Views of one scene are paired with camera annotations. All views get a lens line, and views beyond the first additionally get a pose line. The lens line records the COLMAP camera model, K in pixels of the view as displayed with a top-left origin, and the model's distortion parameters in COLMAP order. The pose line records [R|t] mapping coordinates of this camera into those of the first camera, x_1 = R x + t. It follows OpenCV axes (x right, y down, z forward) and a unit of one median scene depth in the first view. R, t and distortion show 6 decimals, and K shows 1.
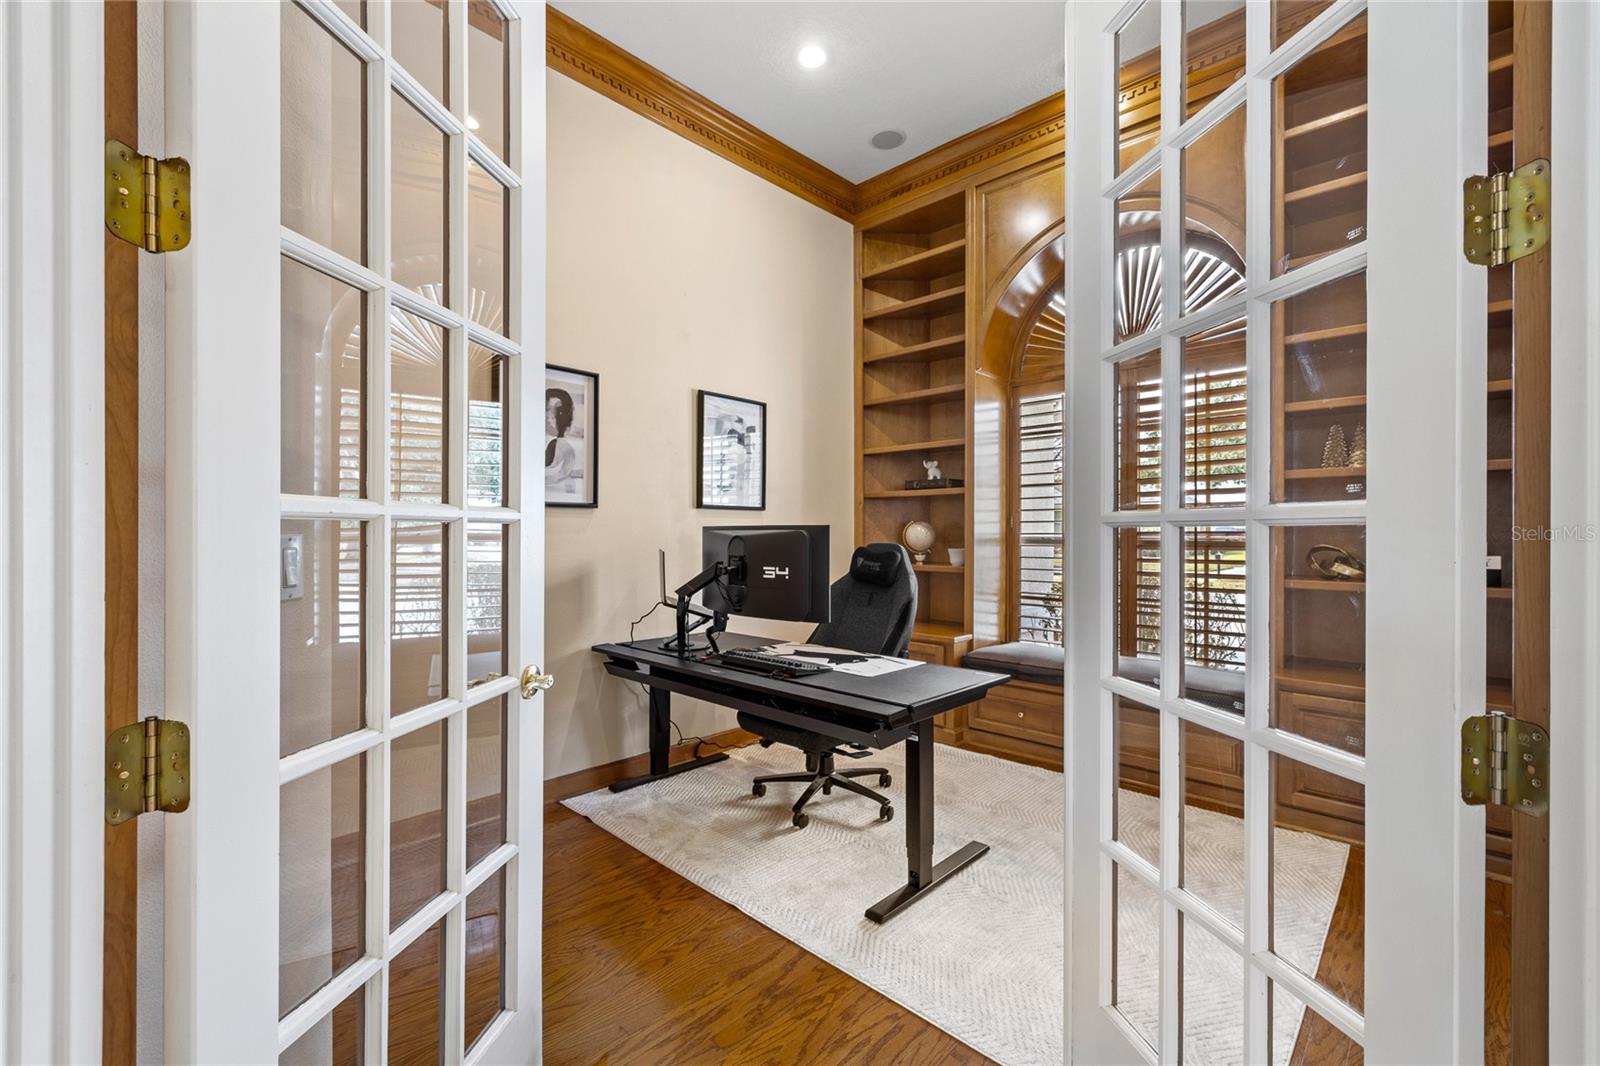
lens RADIAL K [[681.9, 0, 797.0], [0, 681.9, 529.2], [0, 0, 1]] dist [-0.001324, 0.000551]
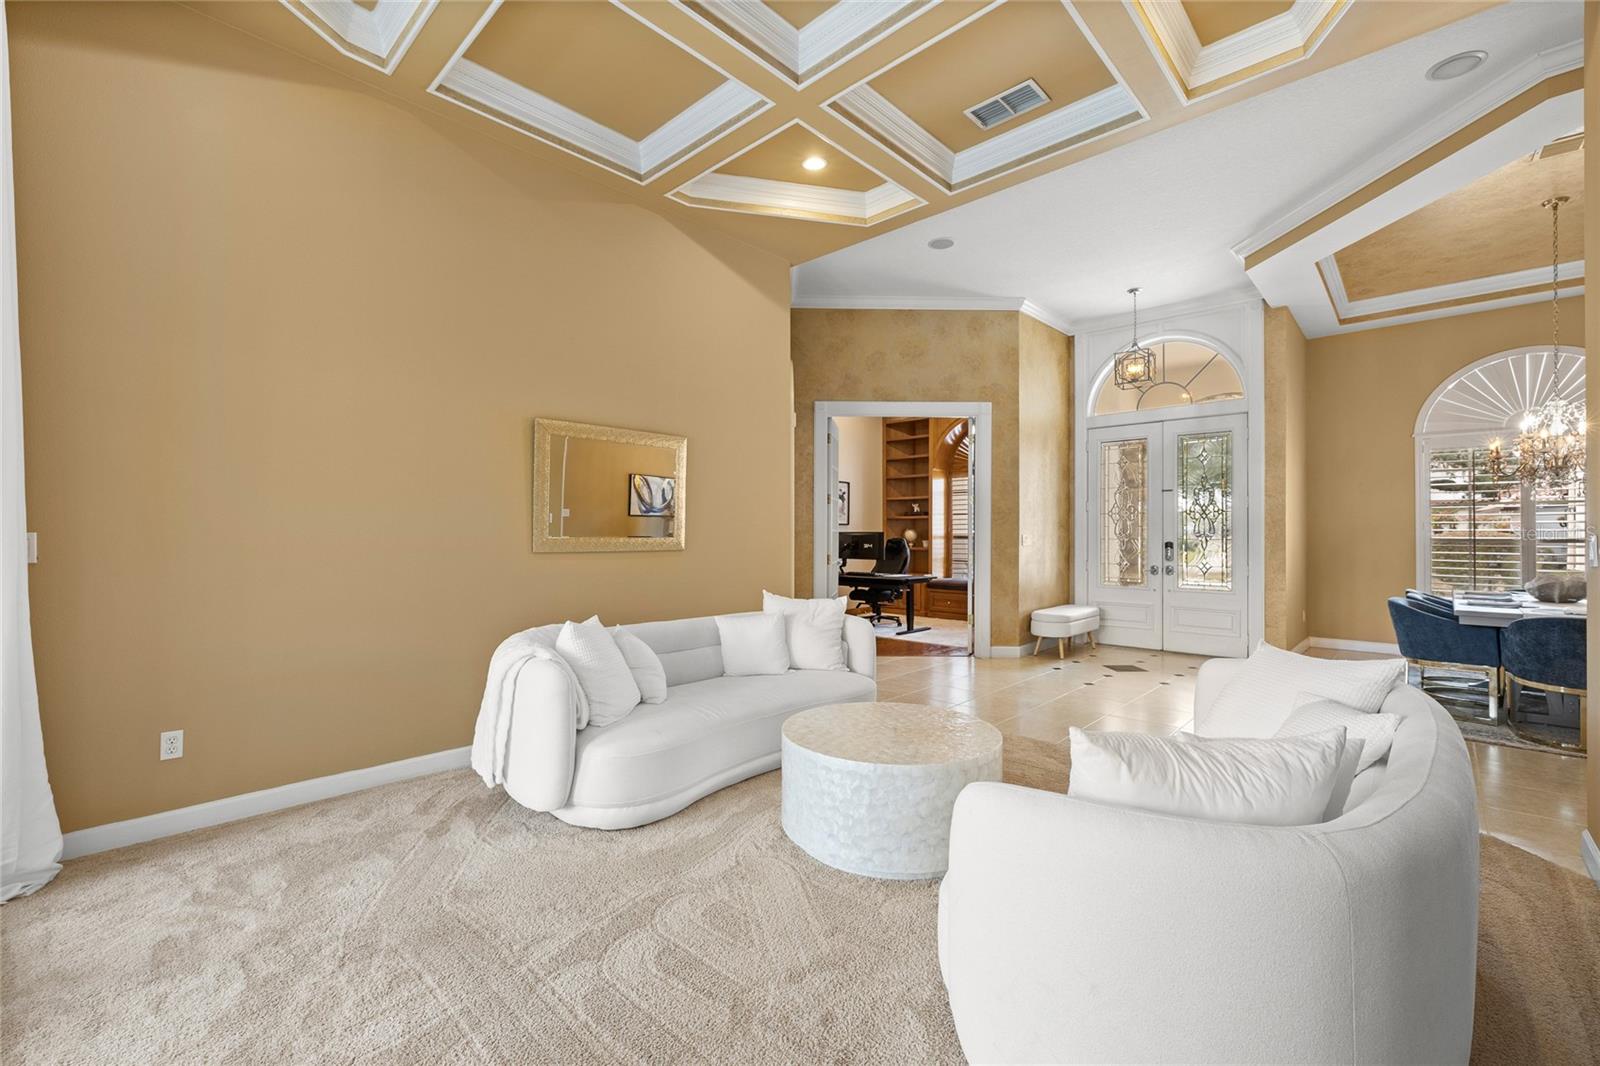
lens RADIAL K [[681.9, 0, 811.7], [0, 681.9, 530.9], [0, 0, 1]] dist [-0.001324, 0.000551]
pose [[0.999602, -0.001458, 0.028175, -0.243960], [0.001651, 0.999975, -0.006818, 0.010469], [-0.028165, 0.006862, 0.999580, -1.432969]]
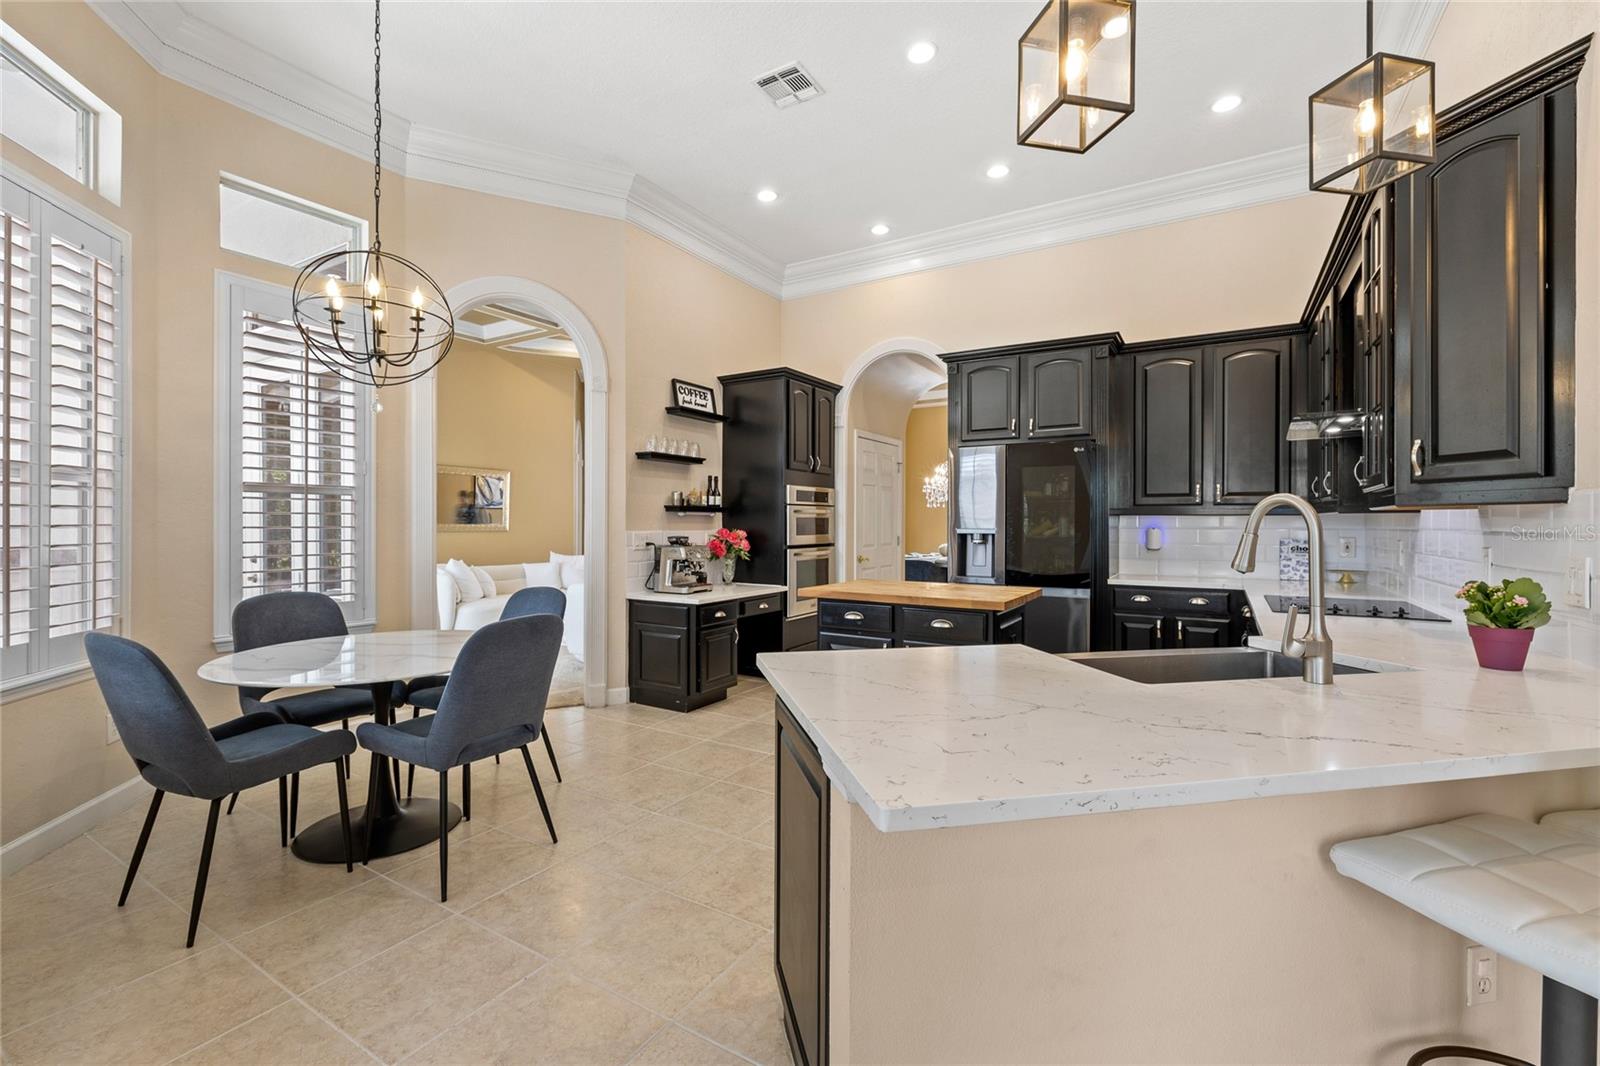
lens RADIAL K [[681.9, 0, 793.3], [0, 681.9, 523.5], [0, 0, 1]] dist [-0.001324, 0.000551]
pose [[0.977697, 0.003388, 0.209995, 0.220875], [-0.004178, 0.999986, 0.003316, -0.008738], [-0.209980, -0.004119, 0.977697, -3.587360]]
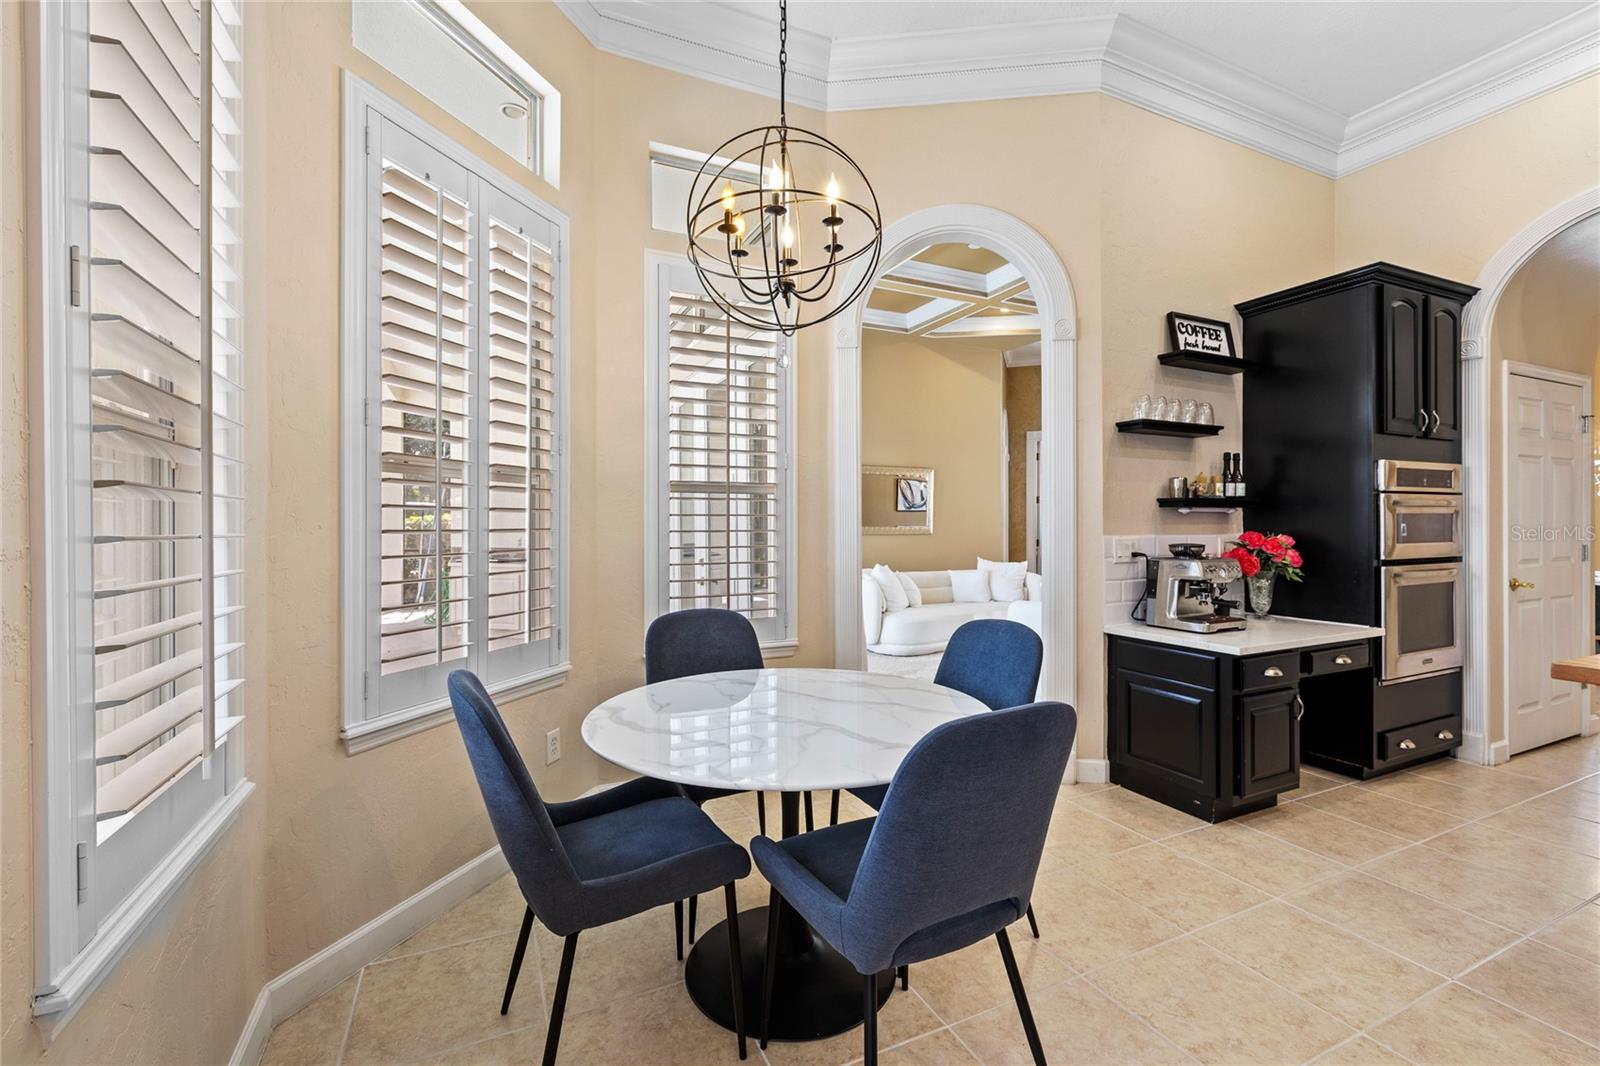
lens RADIAL K [[681.9, 0, 799.0], [0, 681.9, 527.8], [0, 0, 1]] dist [-0.001324, 0.000551]
pose [[0.933870, -0.000216, -0.357612, 0.068267], [0.002840, 0.999973, 0.006811, -0.005180], [0.357601, -0.007376, 0.933846, -3.016150]]
